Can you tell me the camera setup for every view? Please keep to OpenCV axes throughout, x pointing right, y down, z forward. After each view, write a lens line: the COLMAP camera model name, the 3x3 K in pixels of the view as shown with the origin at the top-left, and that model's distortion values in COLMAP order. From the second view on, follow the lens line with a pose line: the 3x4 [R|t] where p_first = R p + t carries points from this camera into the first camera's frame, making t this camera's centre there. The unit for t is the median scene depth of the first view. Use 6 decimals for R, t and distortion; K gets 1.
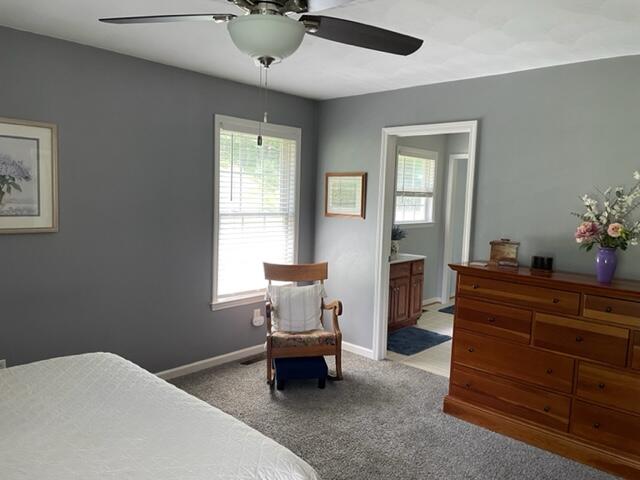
lens RADIAL K [[482.3, 0, 321.5], [0, 482.3, 238.2], [0, 0, 1]] dist [0.079259, -0.098078]
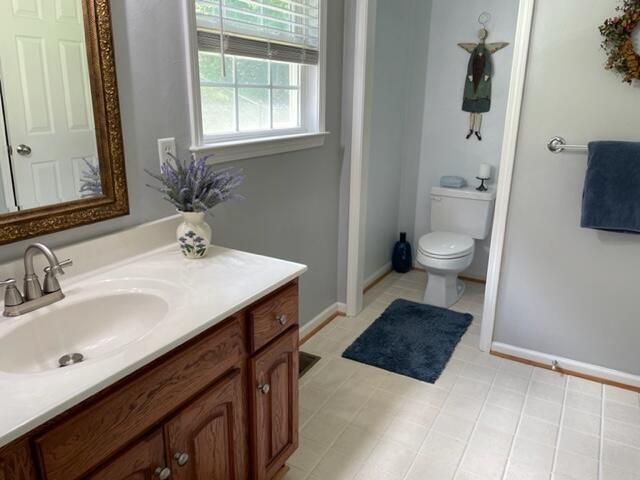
lens RADIAL K [[482.3, 0, 327.0], [0, 482.3, 235.3], [0, 0, 1]] dist [0.079259, -0.098078]
pose [[0.971692, -0.080311, 0.222183, 0.143861], [0.033612, 0.977876, 0.206469, -0.033514], [-0.233849, -0.193157, 0.952893, 0.626882]]
